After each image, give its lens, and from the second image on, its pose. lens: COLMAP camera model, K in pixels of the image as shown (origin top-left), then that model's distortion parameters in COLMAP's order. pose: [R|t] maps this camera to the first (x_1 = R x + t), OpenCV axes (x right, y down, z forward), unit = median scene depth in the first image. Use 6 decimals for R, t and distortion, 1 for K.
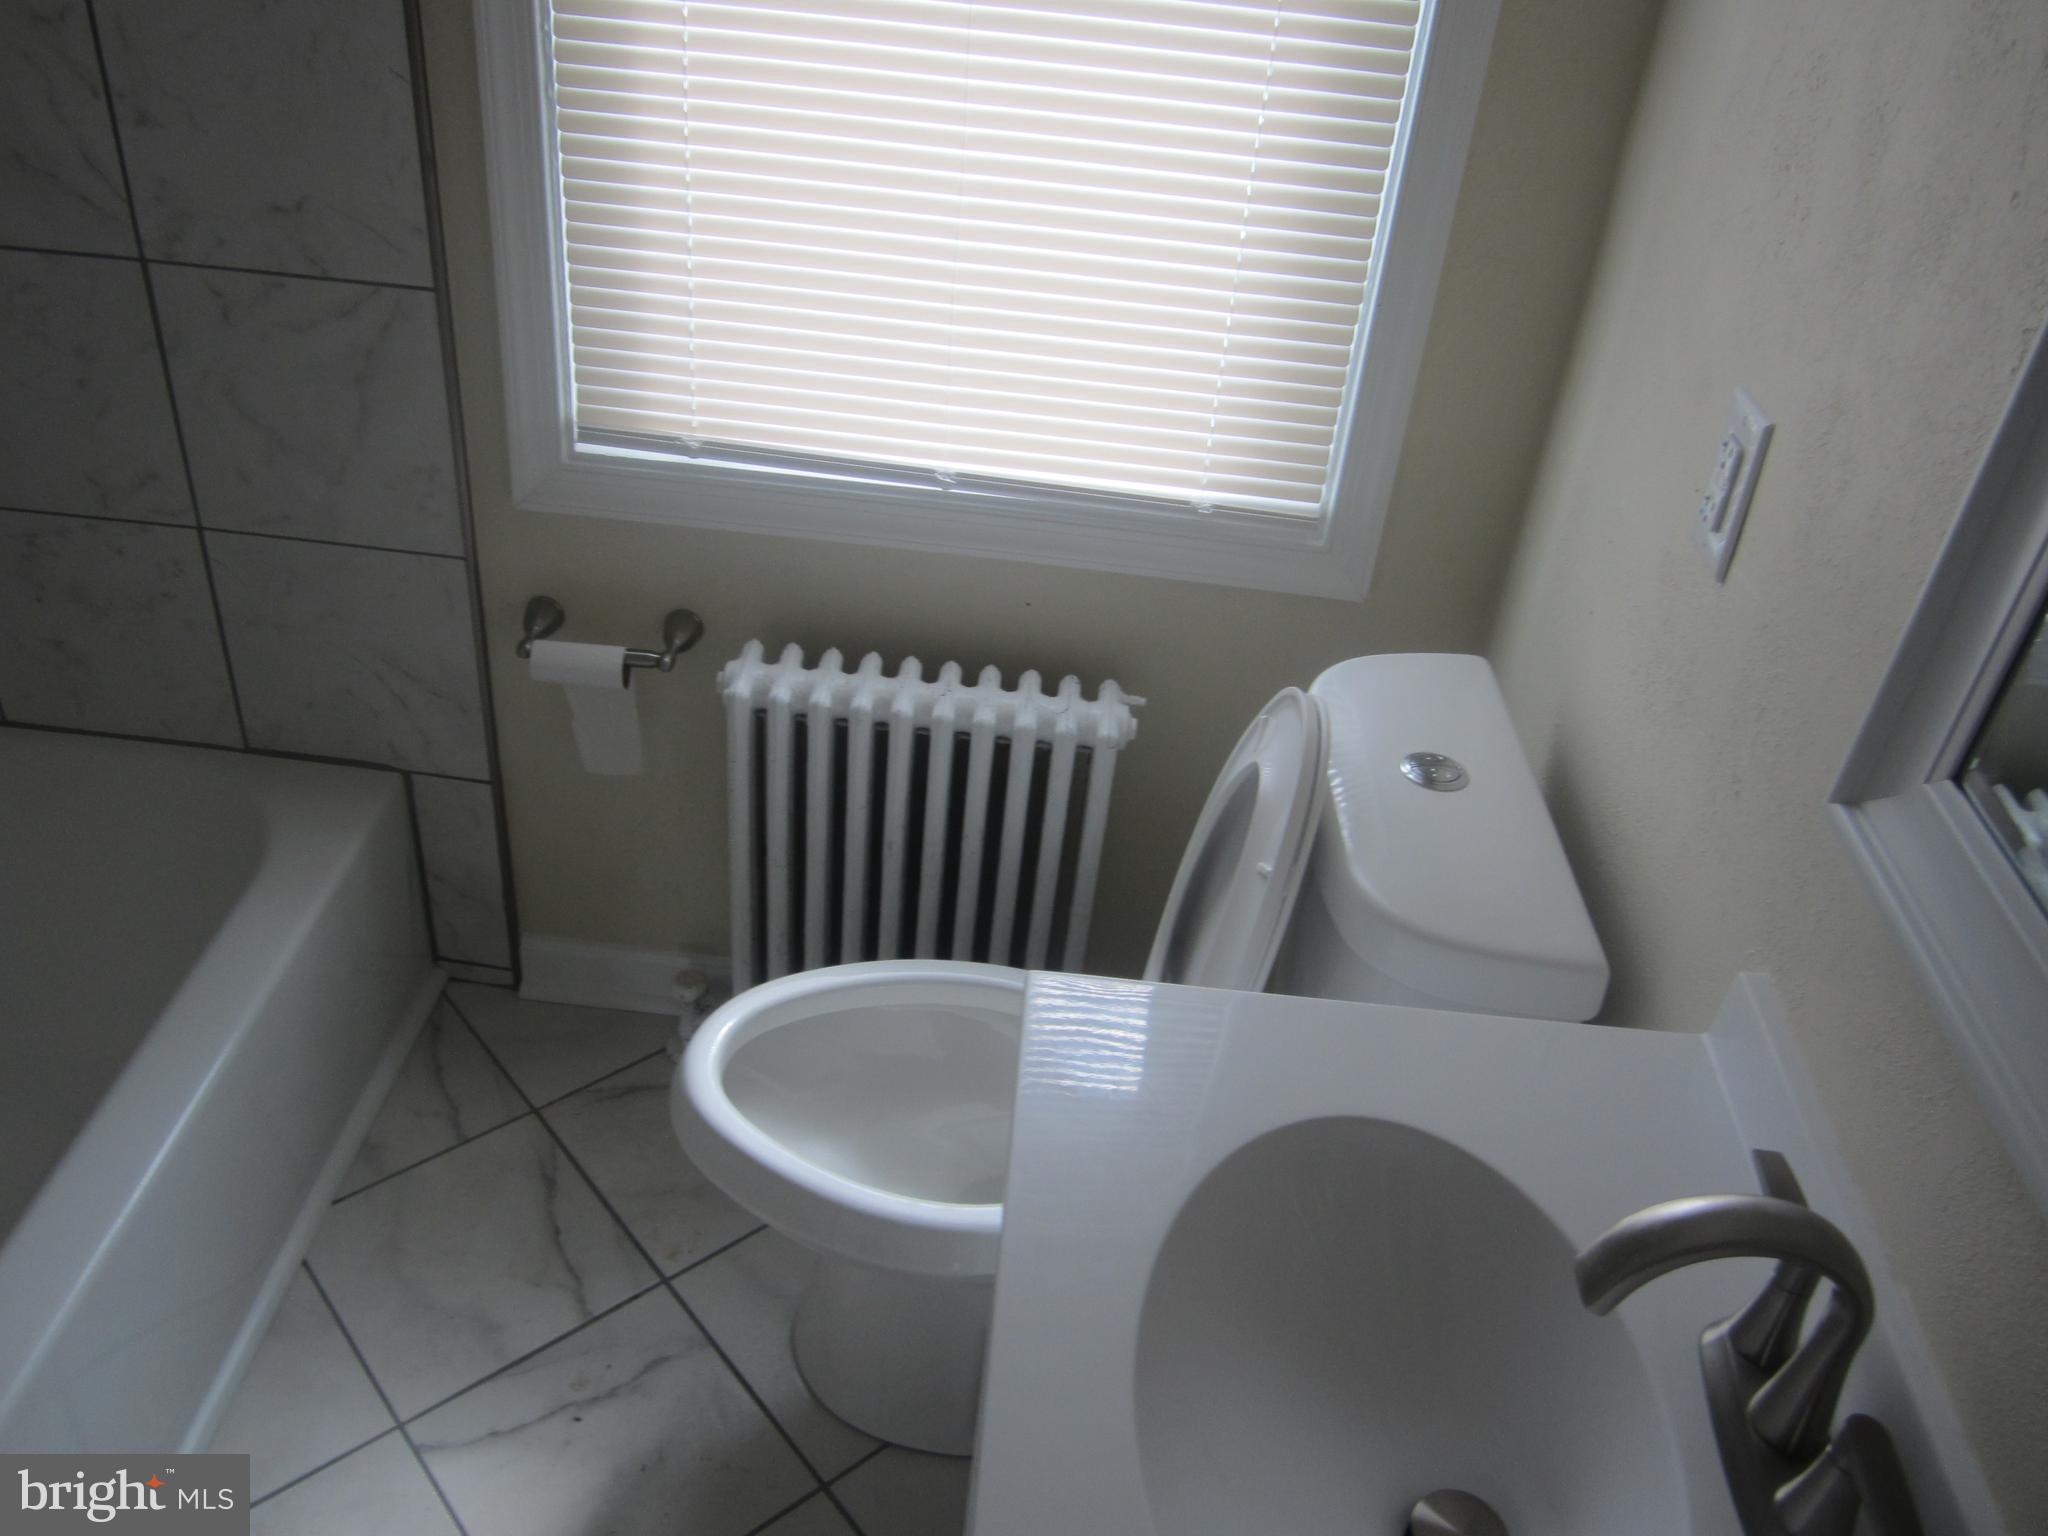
lens RADIAL K [[1682.3, 0, 1022.0], [0, 1682.3, 770.9], [0, 0, 1]] dist [-0.056756, 0.023239]
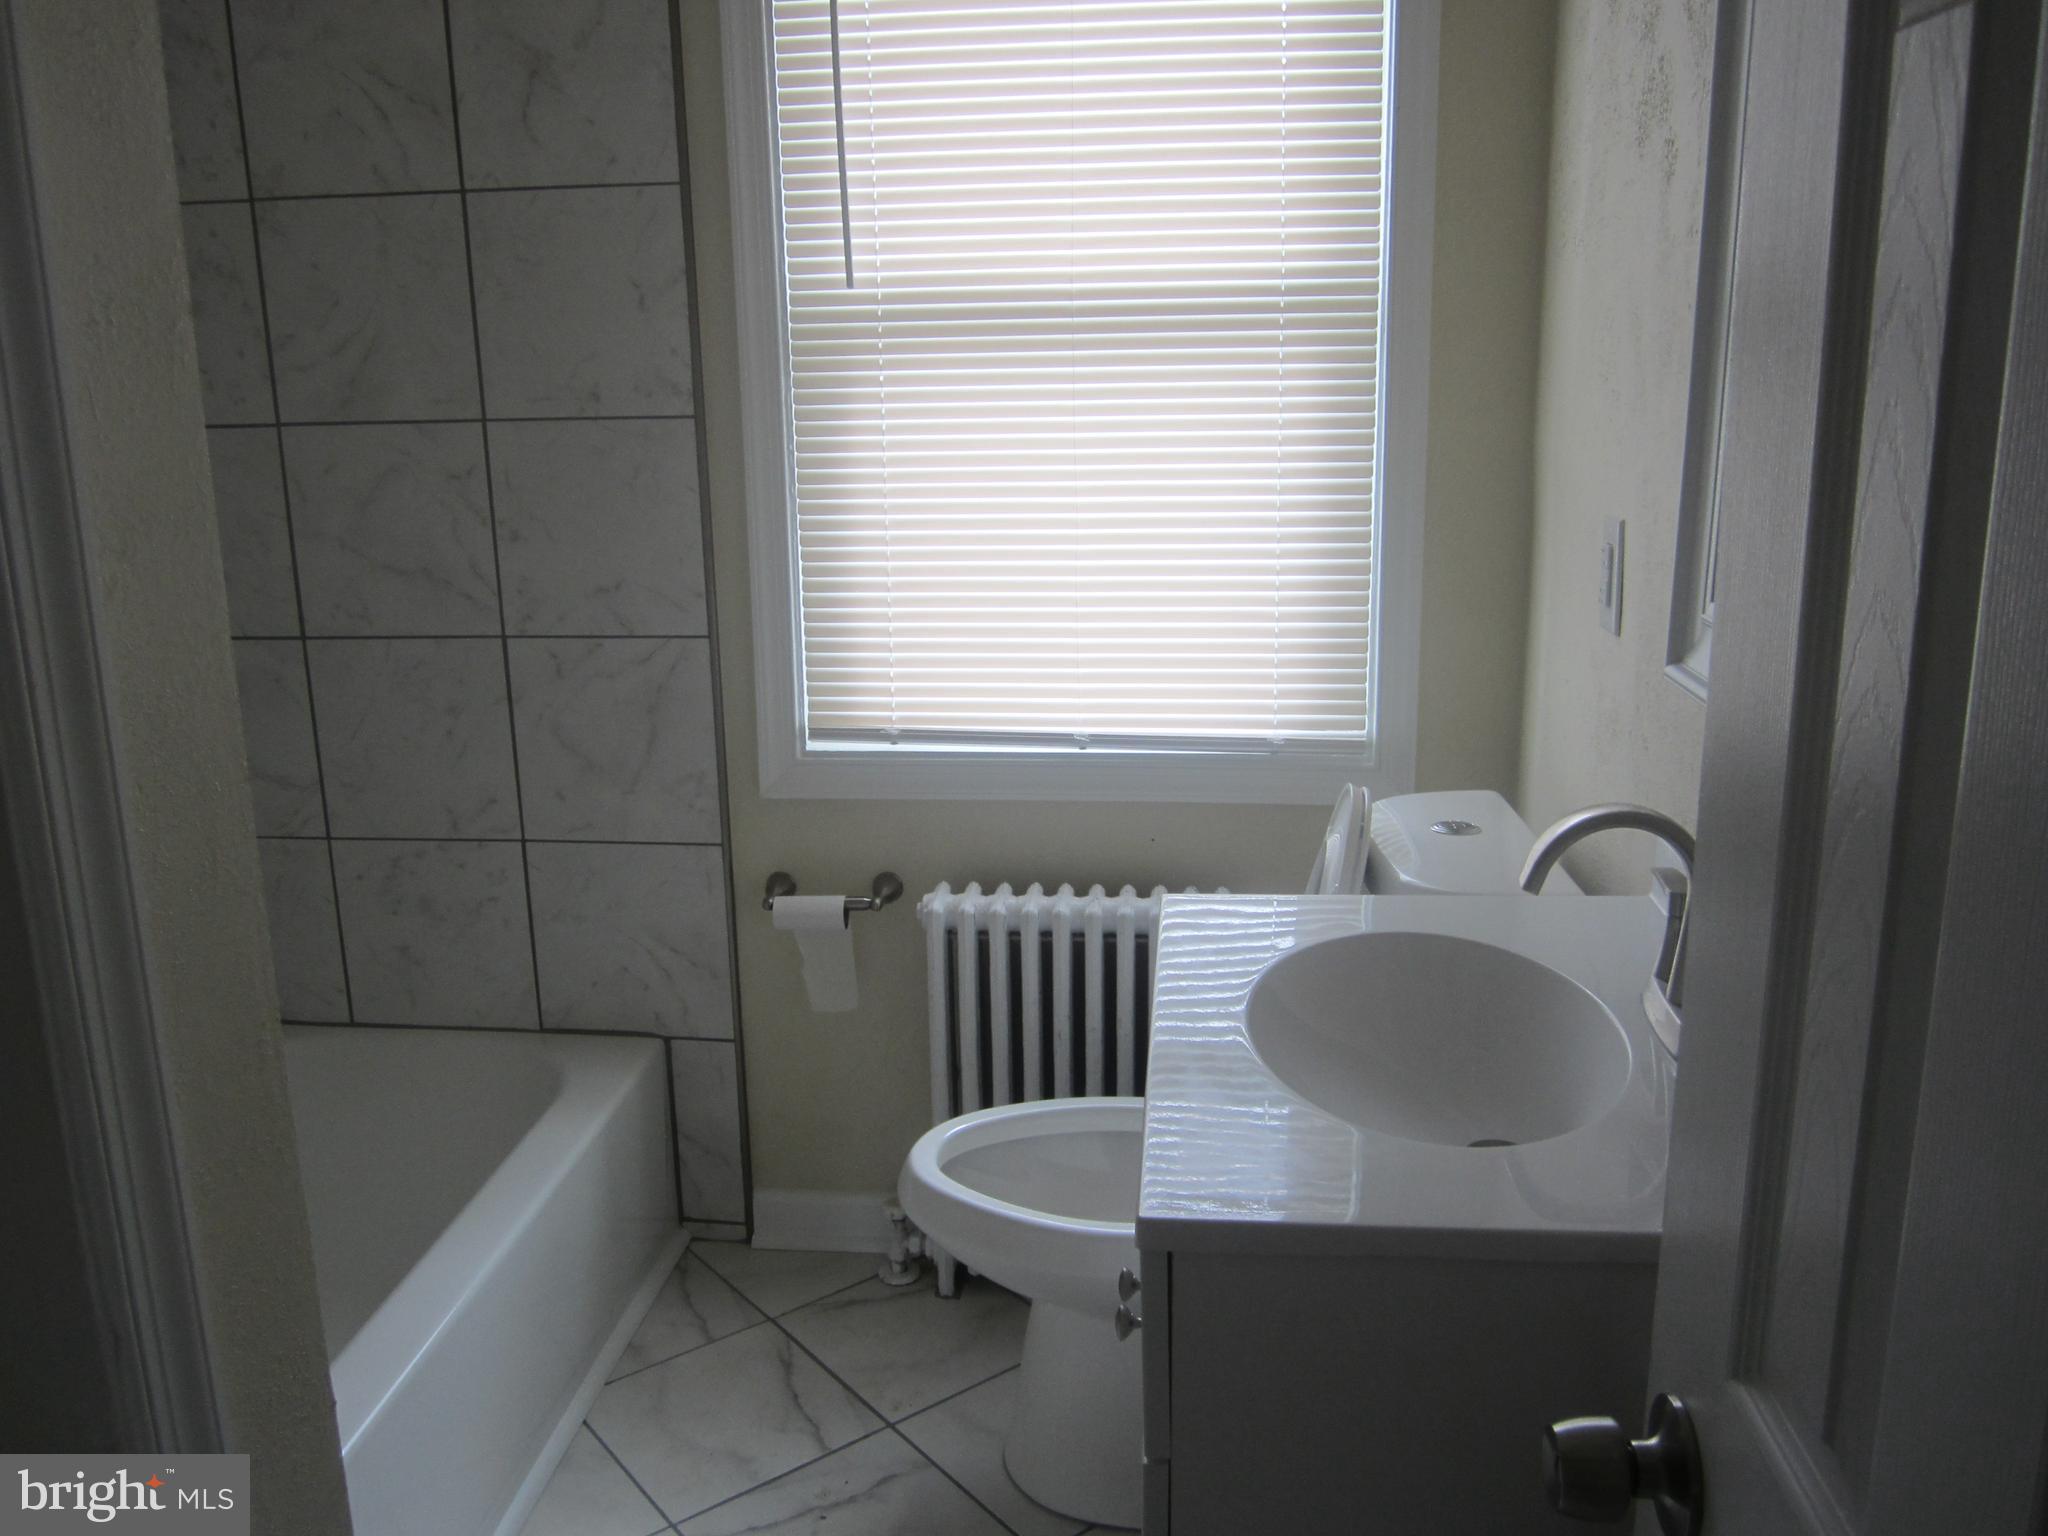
lens RADIAL K [[1682.3, 0, 1027.5], [0, 1682.3, 766.7], [0, 0, 1]] dist [-0.056756, 0.023239]
pose [[0.993899, -0.091507, -0.061572, -0.007578], [0.062688, 0.928003, -0.367262, 0.322610], [0.090746, 0.361161, 0.928077, -0.231026]]
